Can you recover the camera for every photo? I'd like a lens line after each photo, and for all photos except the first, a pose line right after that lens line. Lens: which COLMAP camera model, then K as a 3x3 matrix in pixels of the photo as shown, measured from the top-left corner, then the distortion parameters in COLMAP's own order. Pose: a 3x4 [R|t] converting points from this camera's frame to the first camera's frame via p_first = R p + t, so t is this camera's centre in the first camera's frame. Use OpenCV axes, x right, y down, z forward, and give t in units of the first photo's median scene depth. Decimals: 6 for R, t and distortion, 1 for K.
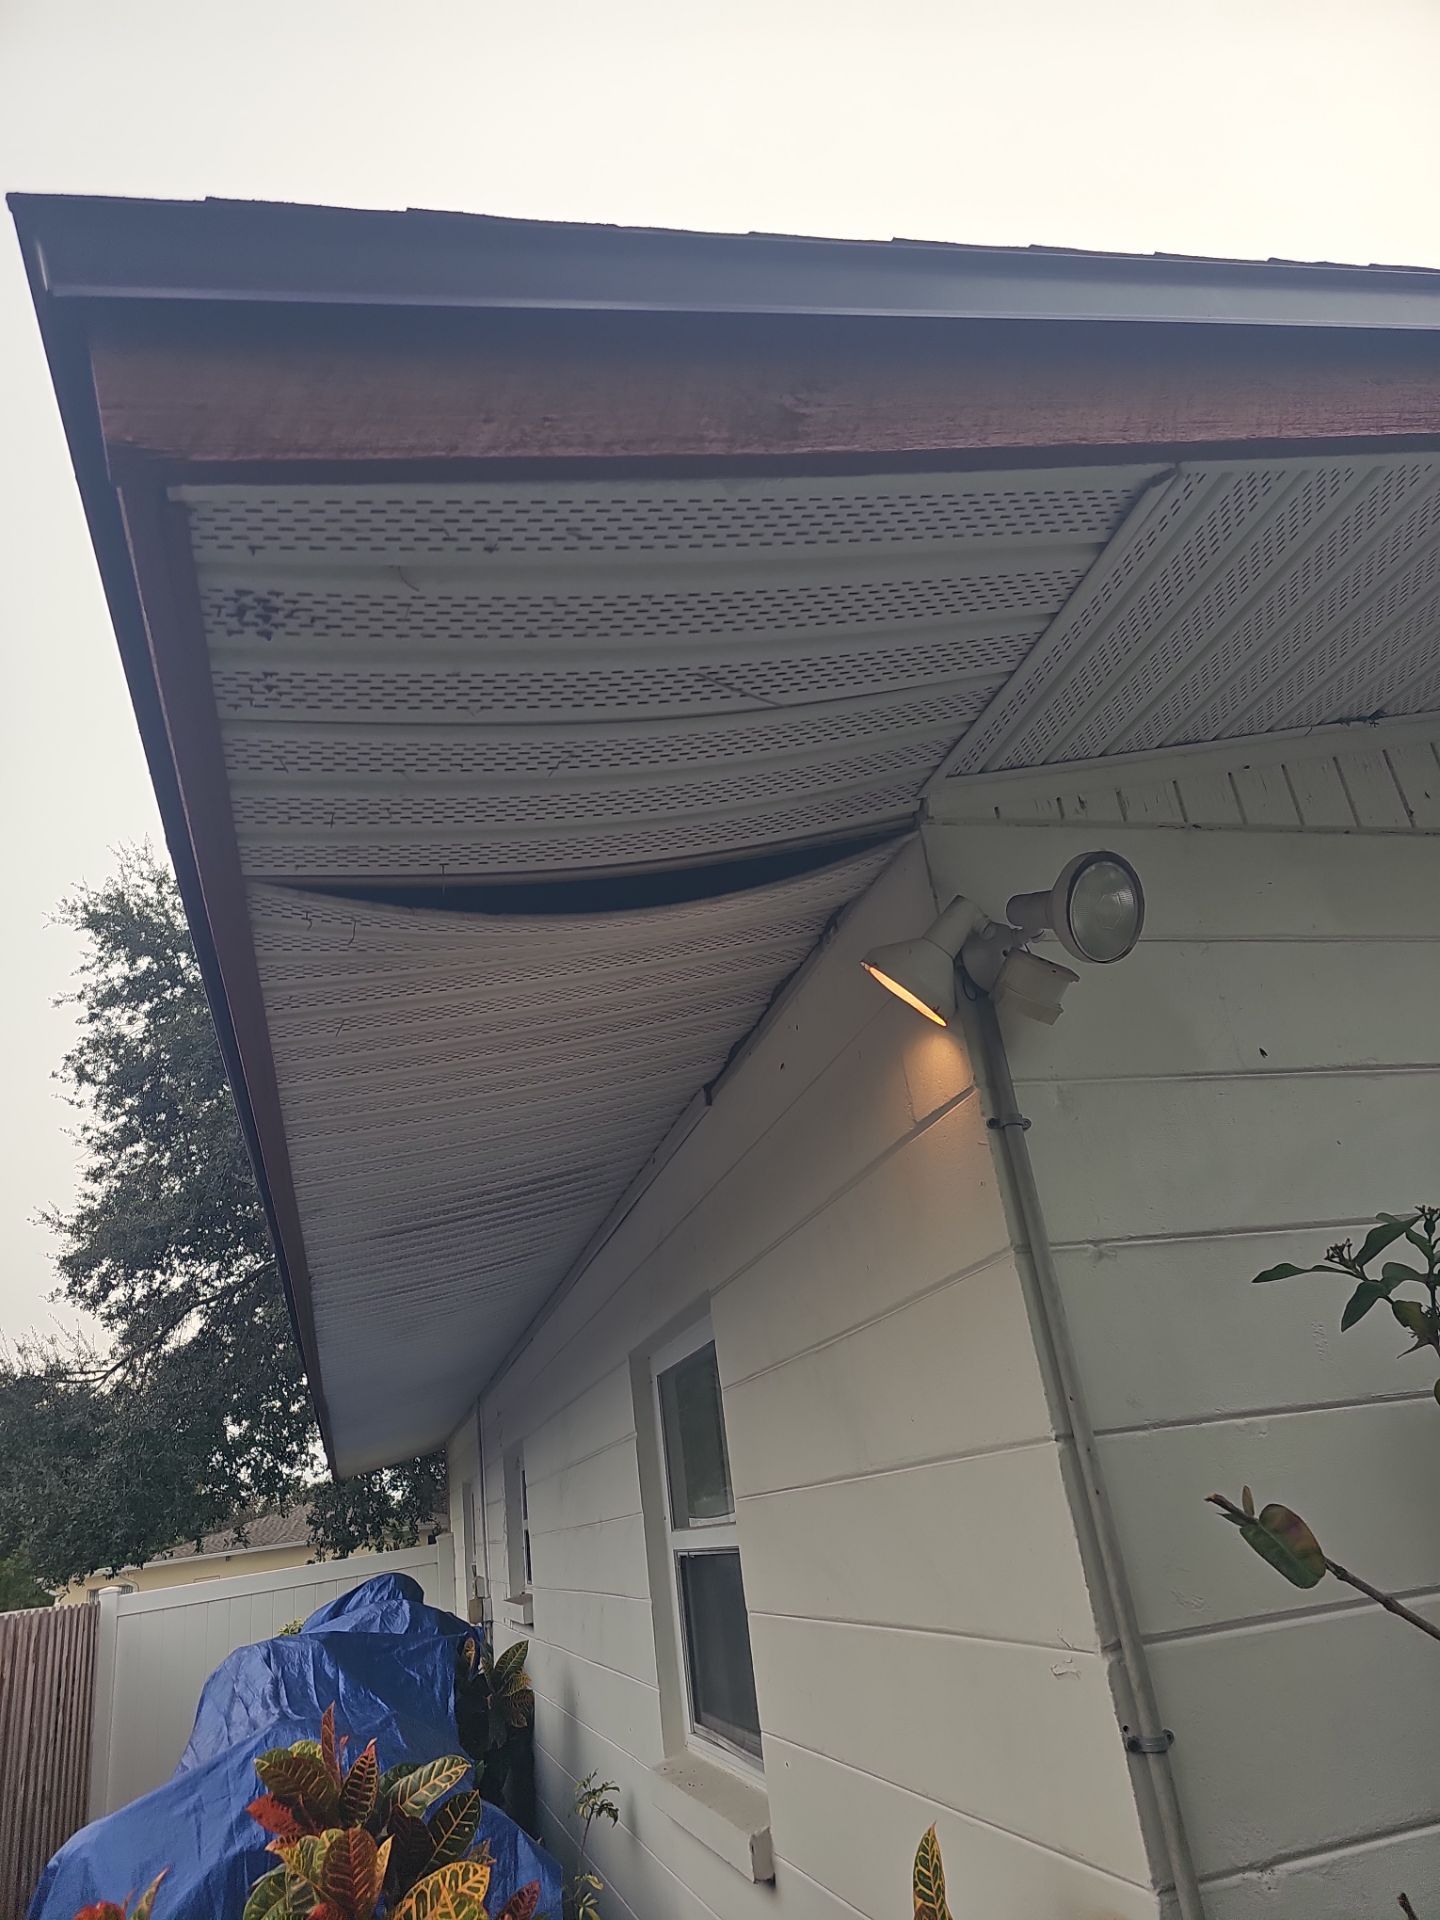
lens RADIAL K [[1267.7, 0, 720.0], [0, 1267.7, 960.0], [0, 0, 1]] dist [0.077134, -0.060368]
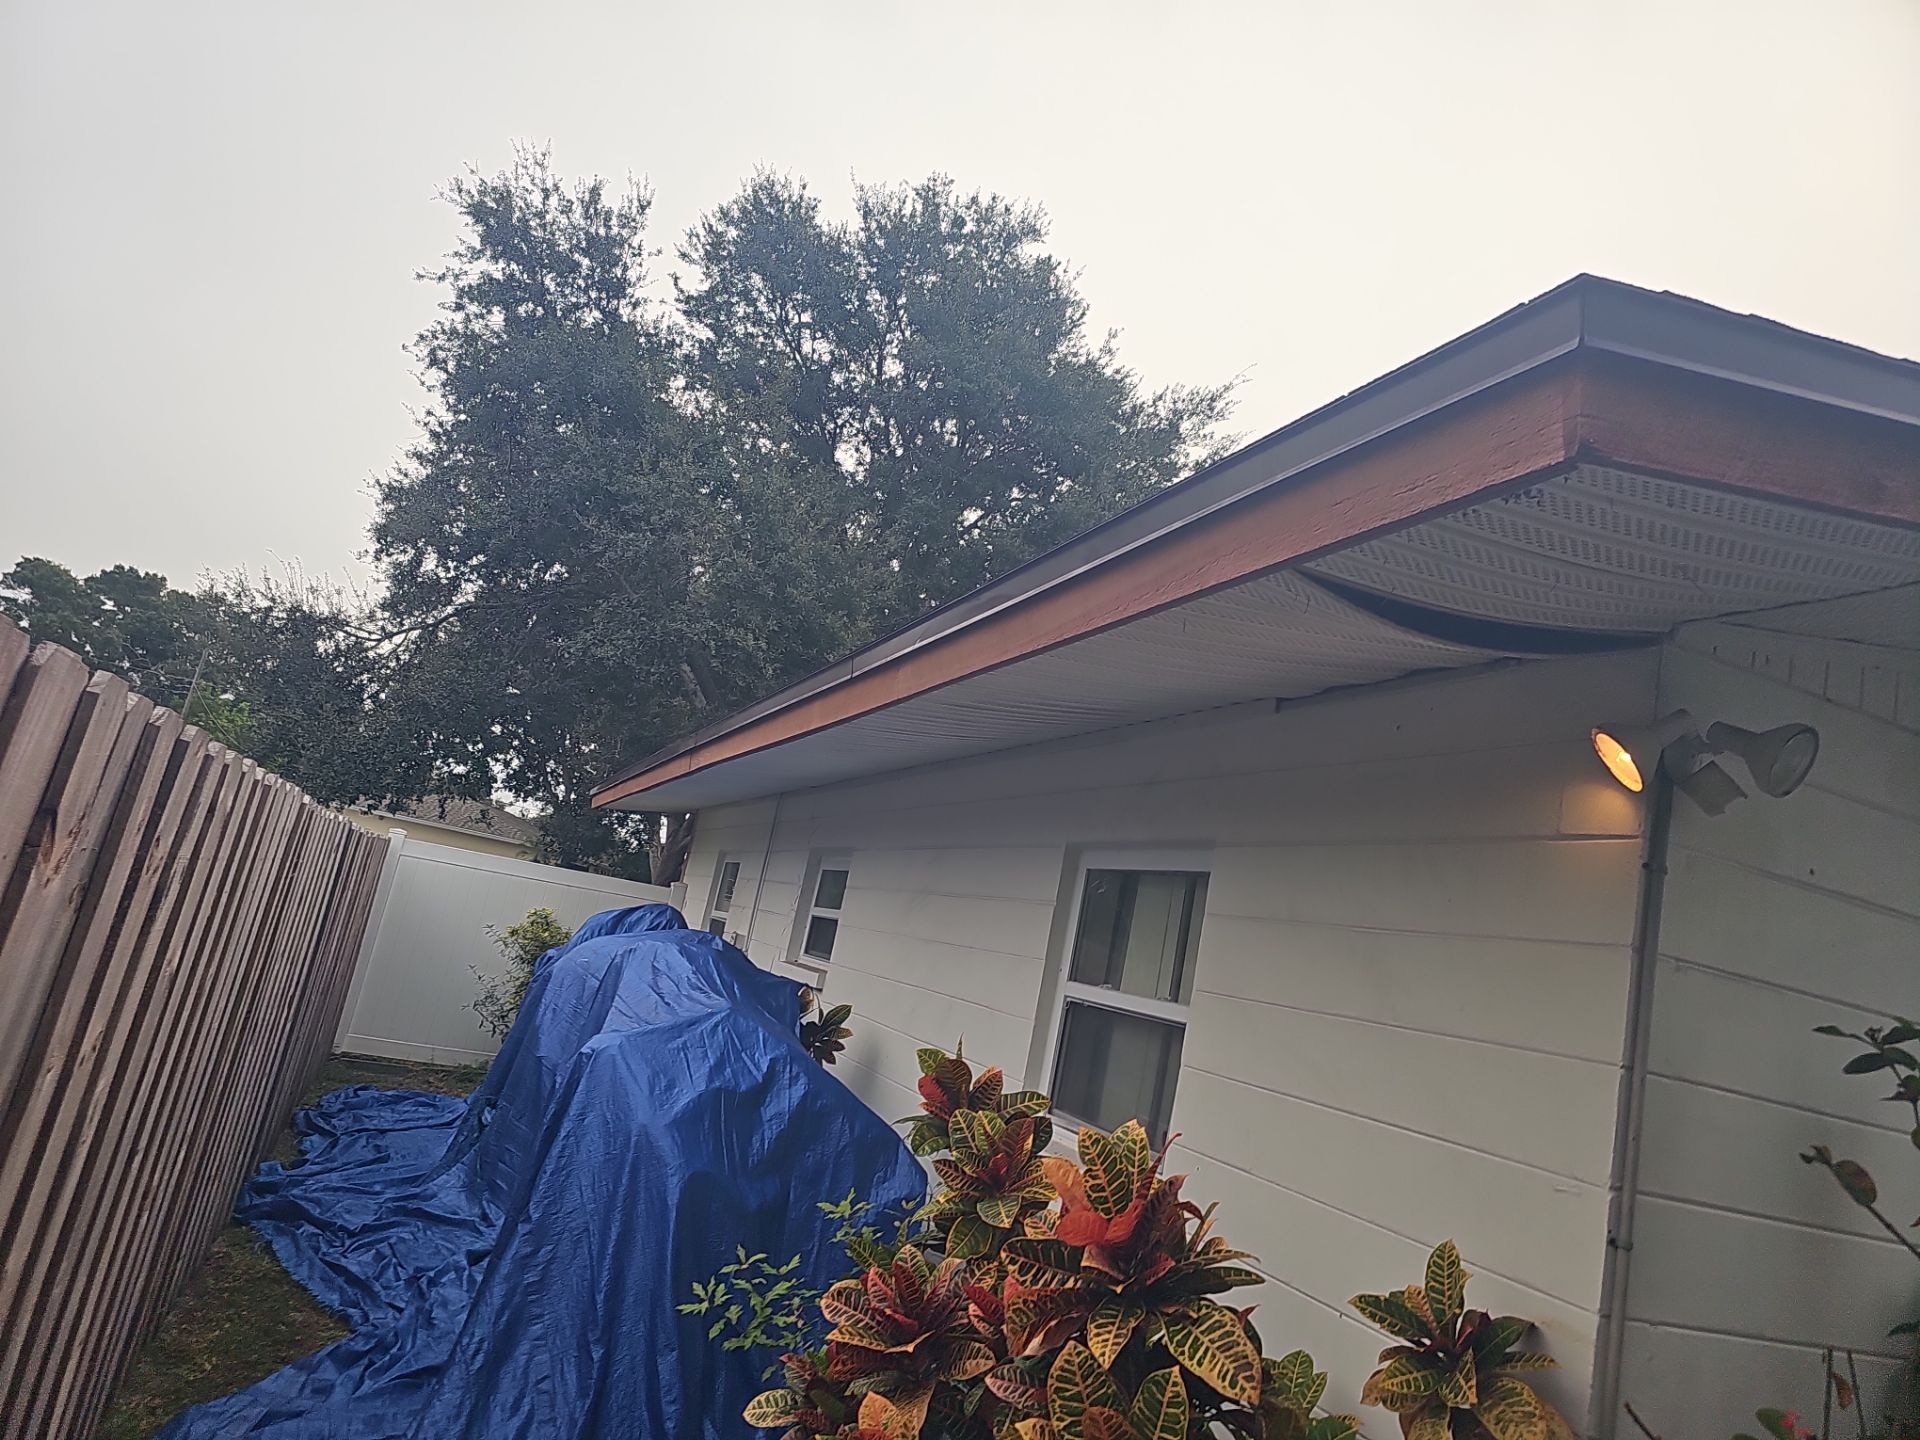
lens RADIAL K [[1270.0, 0, 956.5], [0, 1270.0, 696.7], [0, 0, 1]] dist [0.006570, 0.004893]
pose [[0.939363, 0.340705, 0.038953, -0.578477], [-0.341488, 0.918991, 0.197084, -0.060419], [0.031350, -0.198436, 0.979612, -0.376124]]
